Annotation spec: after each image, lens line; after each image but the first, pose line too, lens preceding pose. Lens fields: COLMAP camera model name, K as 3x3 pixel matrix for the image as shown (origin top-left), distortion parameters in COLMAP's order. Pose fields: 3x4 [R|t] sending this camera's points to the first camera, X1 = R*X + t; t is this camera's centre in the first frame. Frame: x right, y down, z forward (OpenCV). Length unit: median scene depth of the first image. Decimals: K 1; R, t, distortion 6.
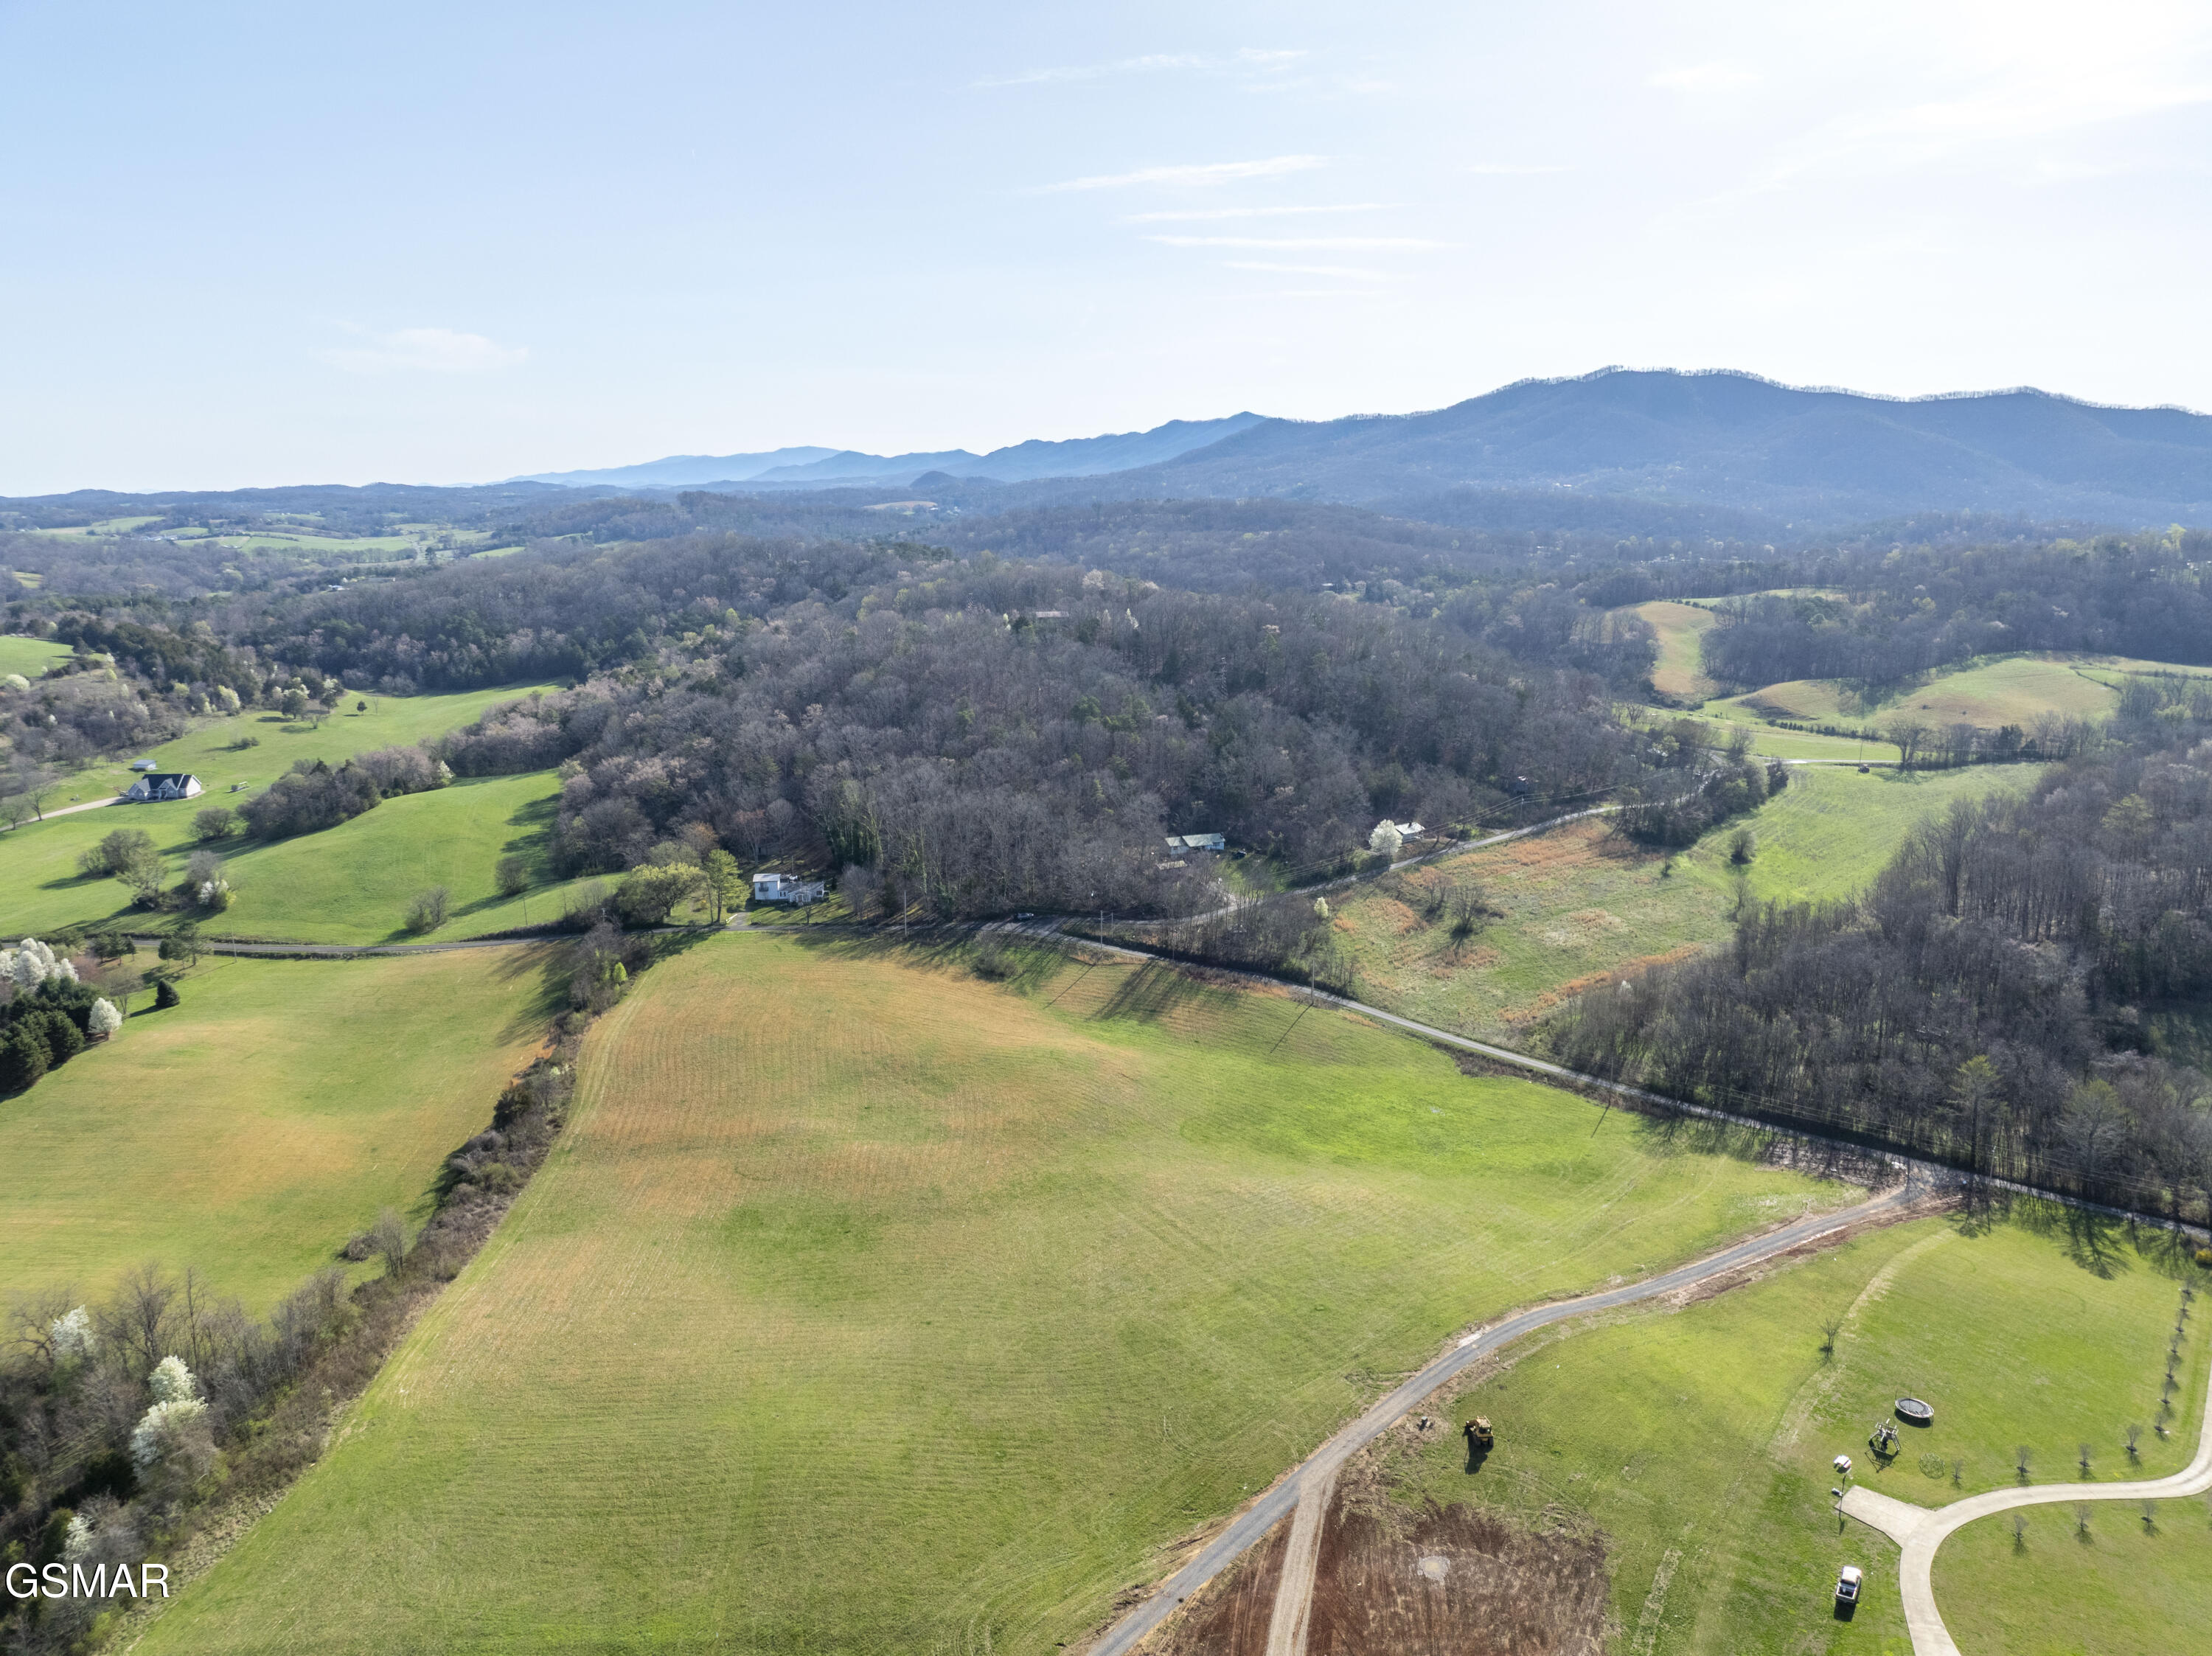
lens RADIAL K [[1559.7, 0, 1109.4], [0, 1559.7, 832.9], [0, 0, 1]] dist [-0.036499, -0.000546]
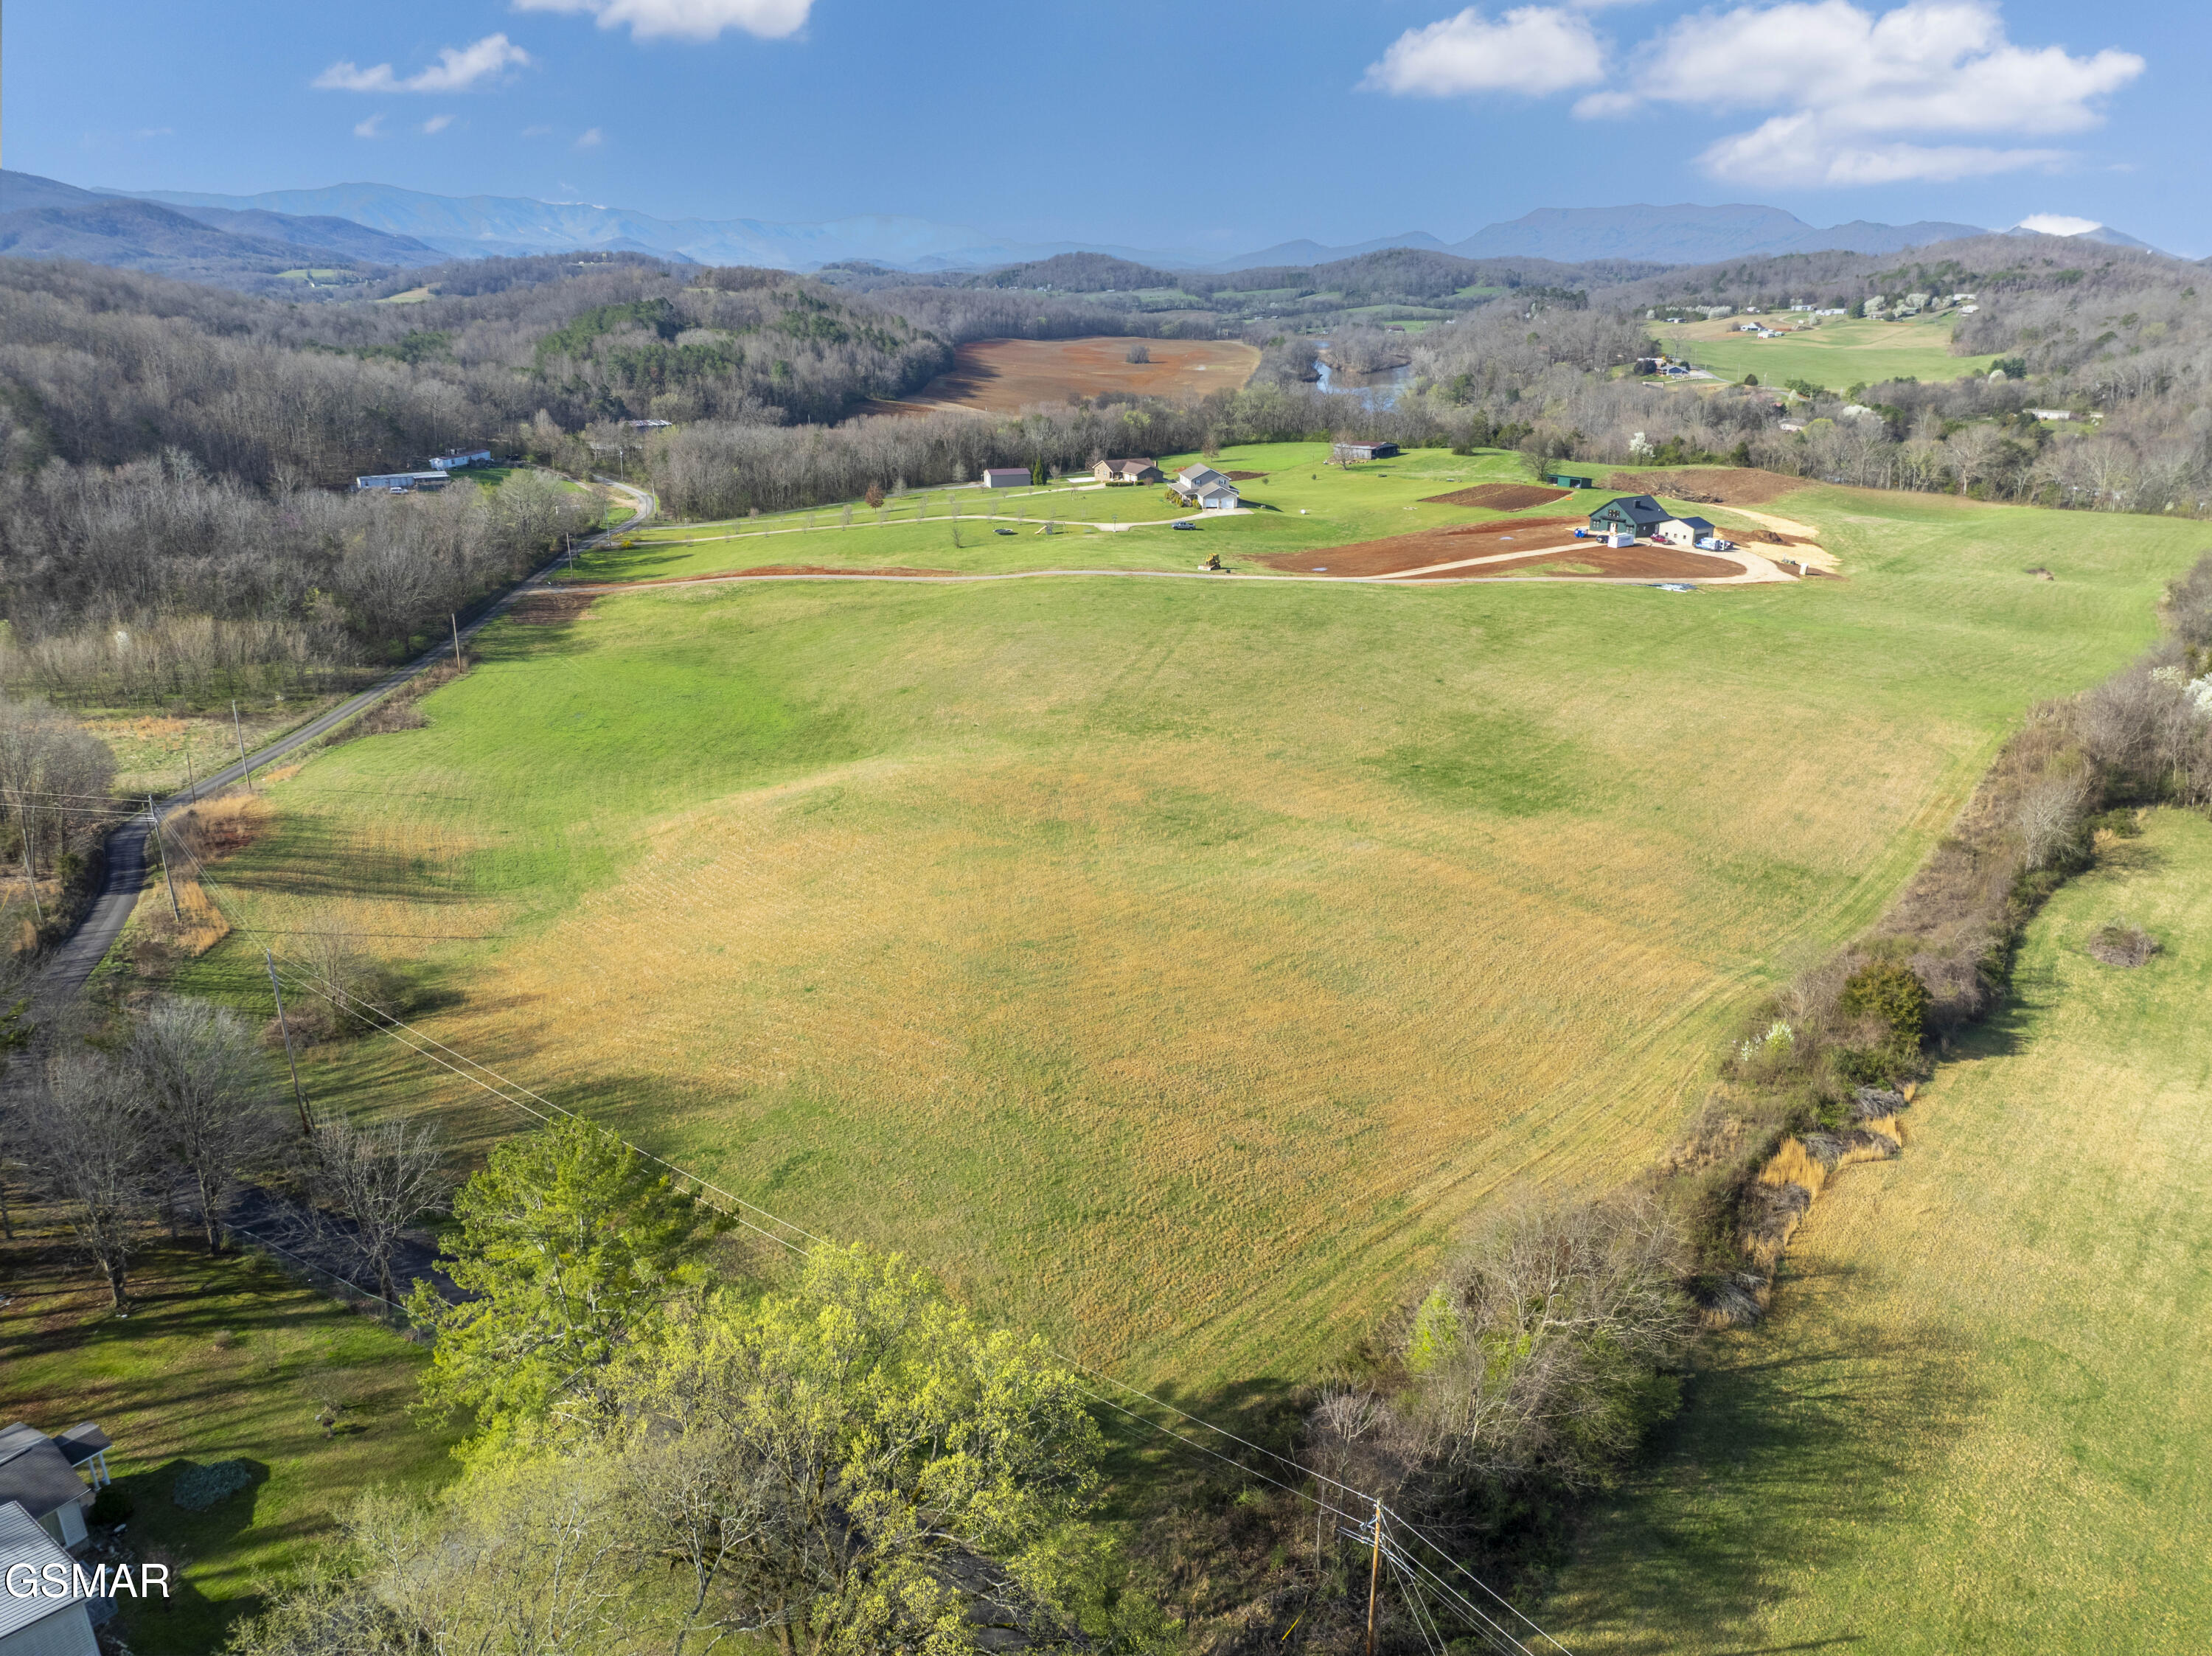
lens RADIAL K [[1559.7, 0, 1111.5], [0, 1559.7, 823.2], [0, 0, 1]] dist [-0.036499, -0.000546]
pose [[-0.728666, -0.229743, 0.645185, -0.362410], [0.148081, 0.866921, 0.475941, -0.071634], [-0.668668, 0.442342, -0.597676, 1.009671]]
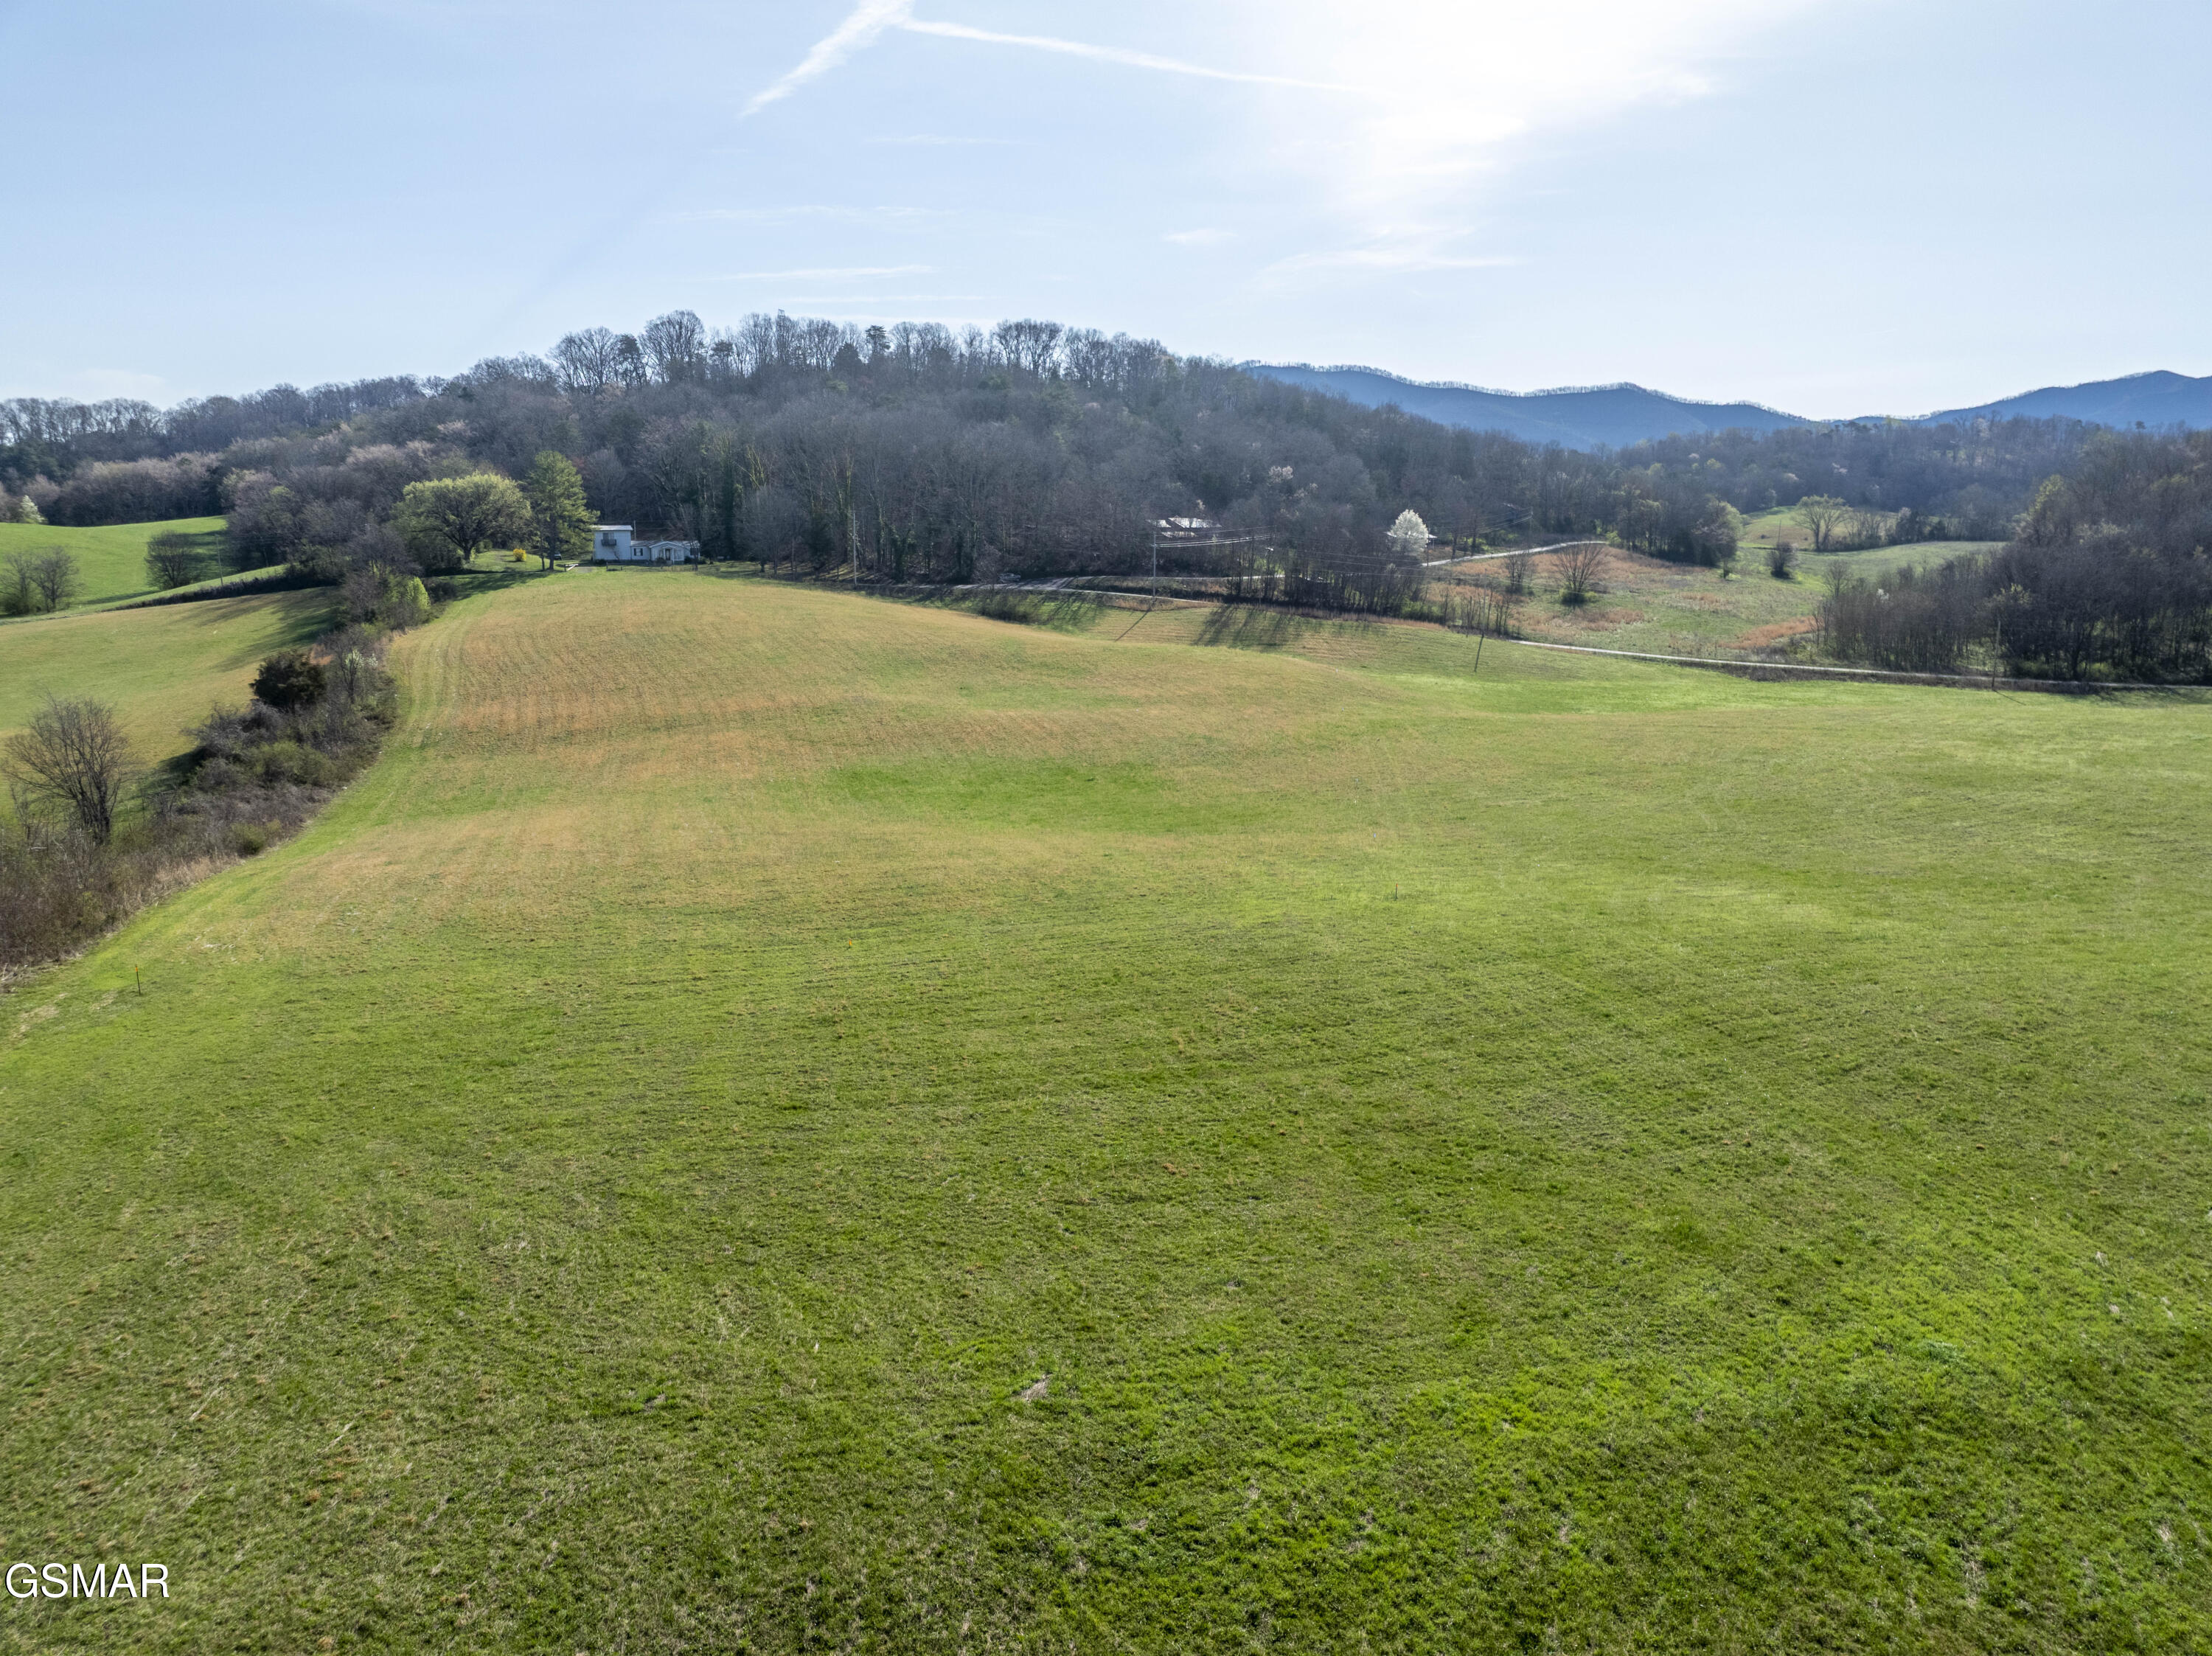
lens RADIAL K [[1559.7, 0, 1105.9], [0, 1559.7, 837.5], [0, 0, 1]] dist [-0.036499, -0.000546]
pose [[0.972009, -0.043609, 0.230863, -0.178840], [0.046975, 0.998855, -0.009100, 0.178963], [-0.230202, 0.019690, 0.972944, 0.328614]]
